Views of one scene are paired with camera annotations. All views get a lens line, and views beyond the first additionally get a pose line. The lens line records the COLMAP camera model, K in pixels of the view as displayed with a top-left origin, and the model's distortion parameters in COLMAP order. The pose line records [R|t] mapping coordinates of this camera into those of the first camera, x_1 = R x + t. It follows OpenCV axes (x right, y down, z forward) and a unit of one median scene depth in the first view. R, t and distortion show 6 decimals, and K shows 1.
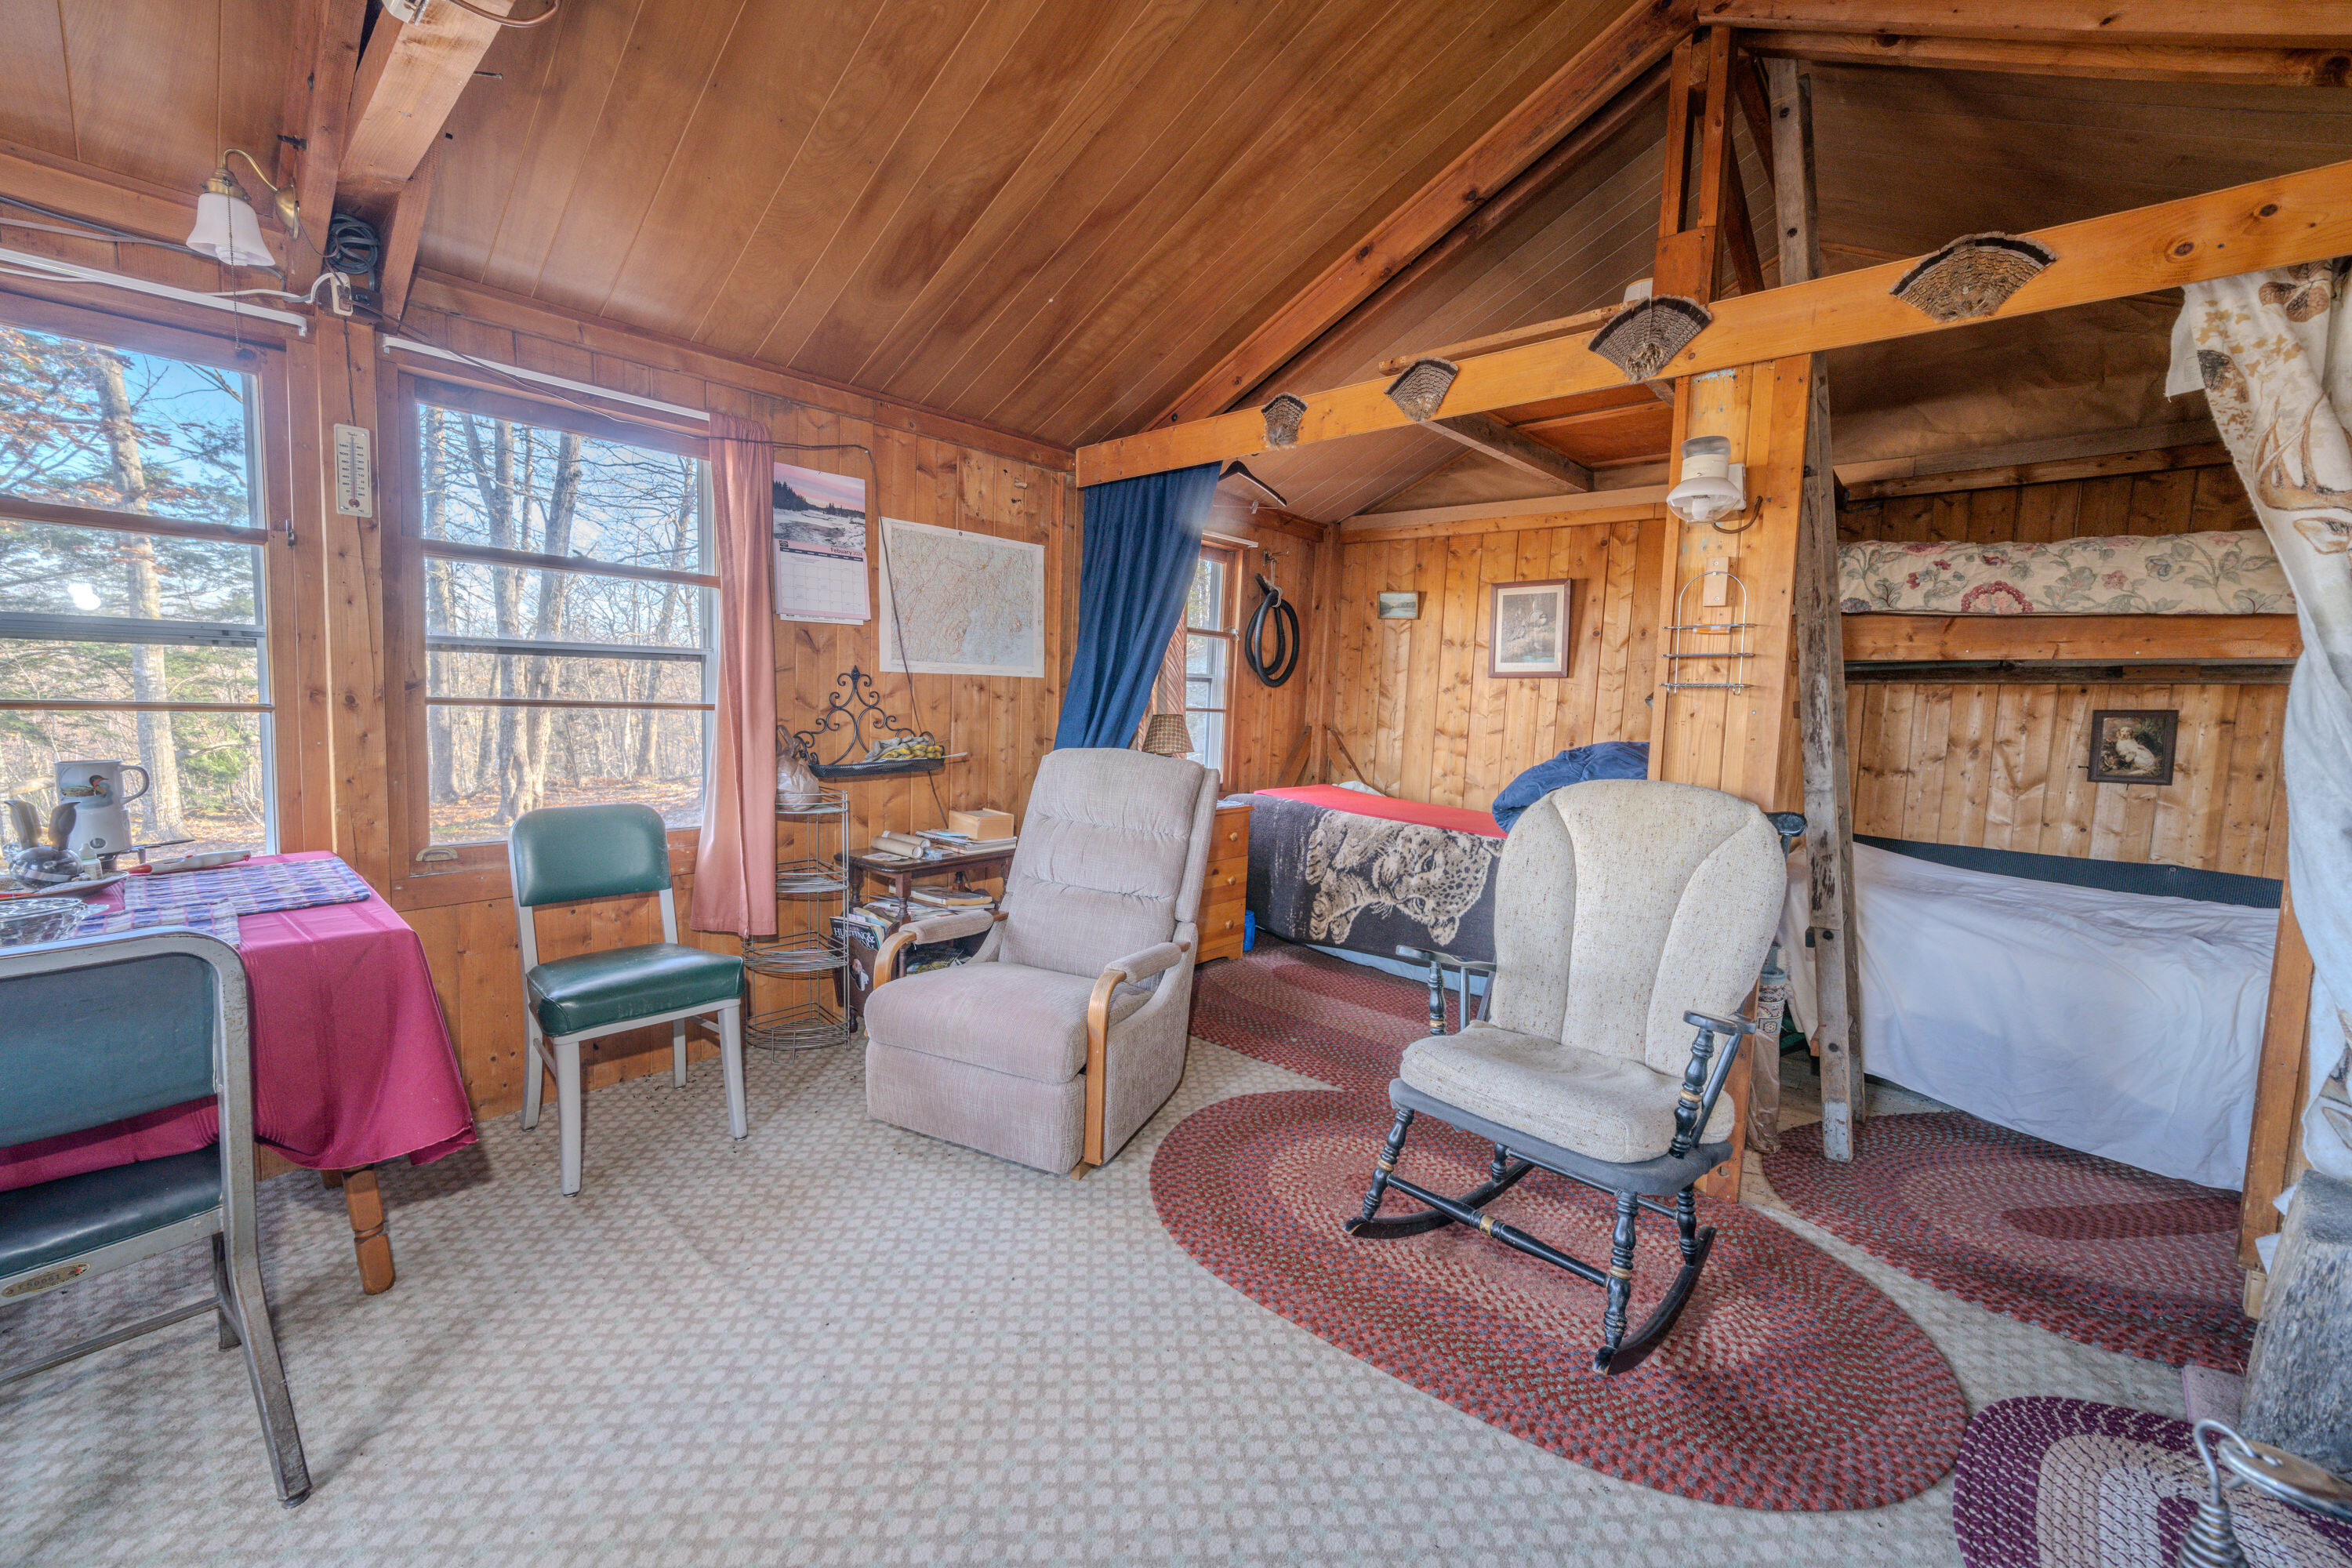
lens RADIAL K [[938.2, 0, 1176.0], [0, 938.2, 784.0], [0, 0, 1]] dist [-0.002898, -0.000145]
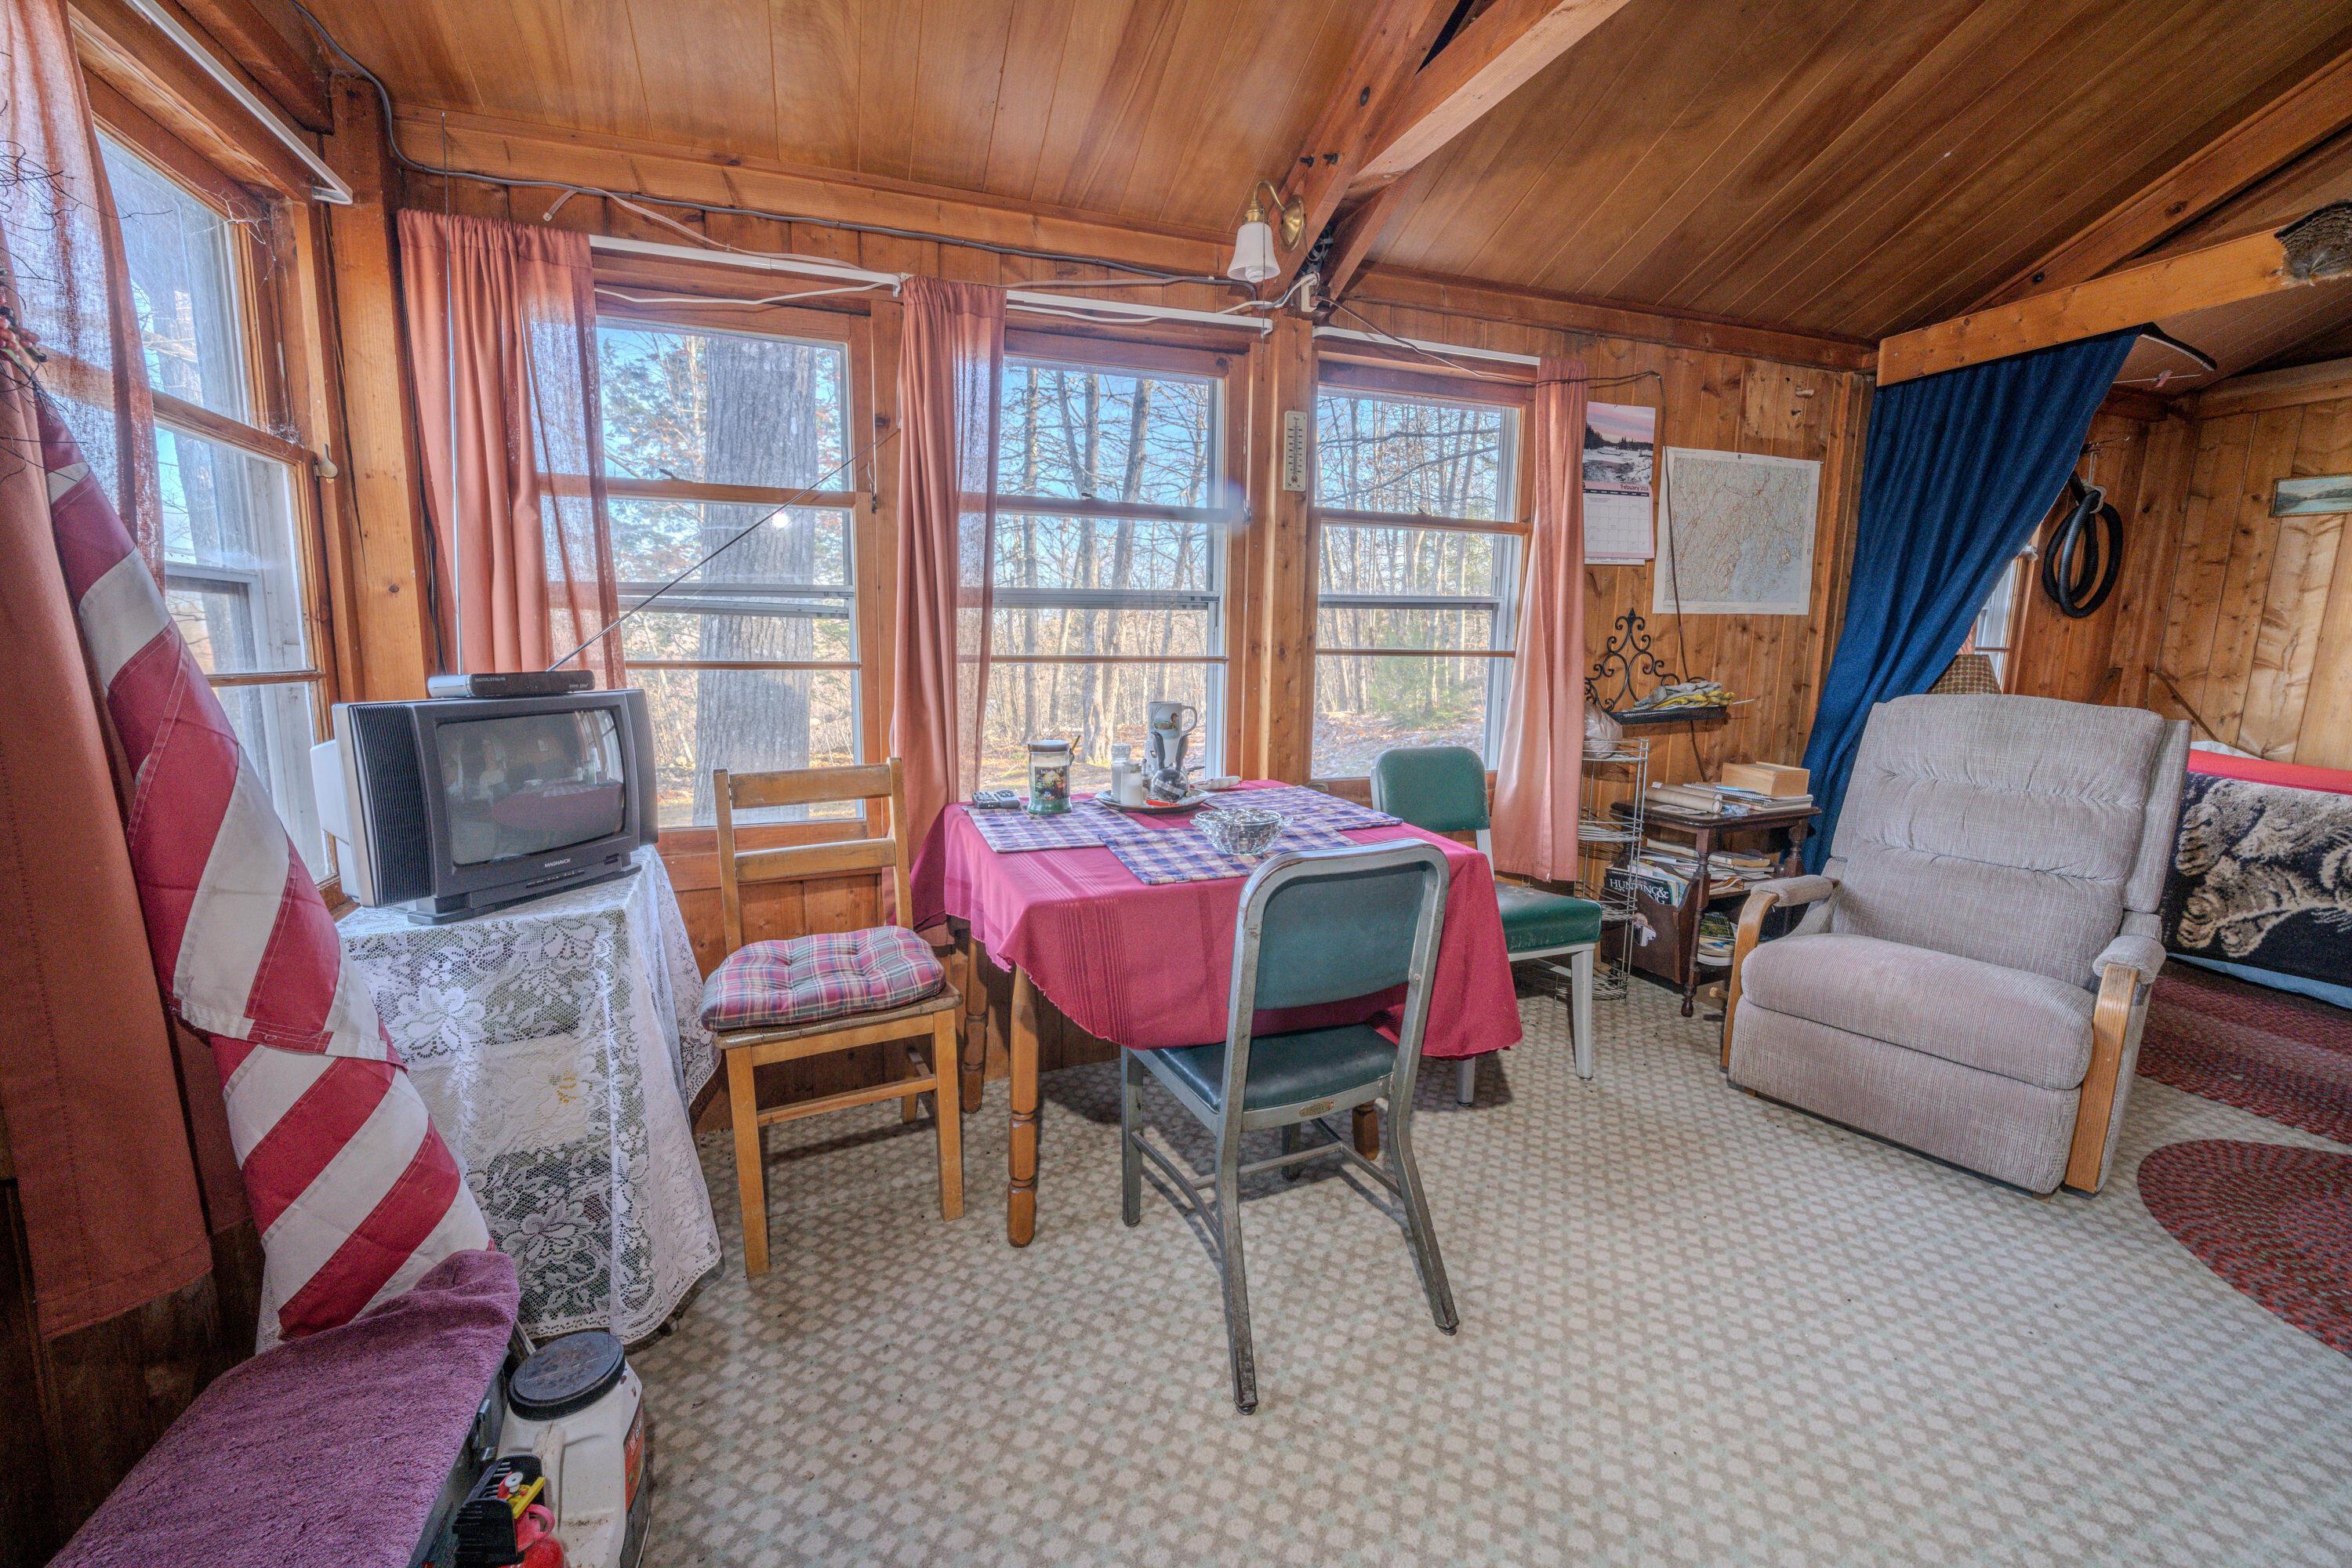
lens RADIAL K [[938.2, 0, 1176.0], [0, 938.2, 784.0], [0, 0, 1]] dist [-0.002898, -0.000145]
pose [[0.882063, 0.043753, -0.469095, -0.289736], [-0.019561, 0.998221, 0.056325, 0.007997], [0.470725, -0.040506, 0.881350, -0.067921]]
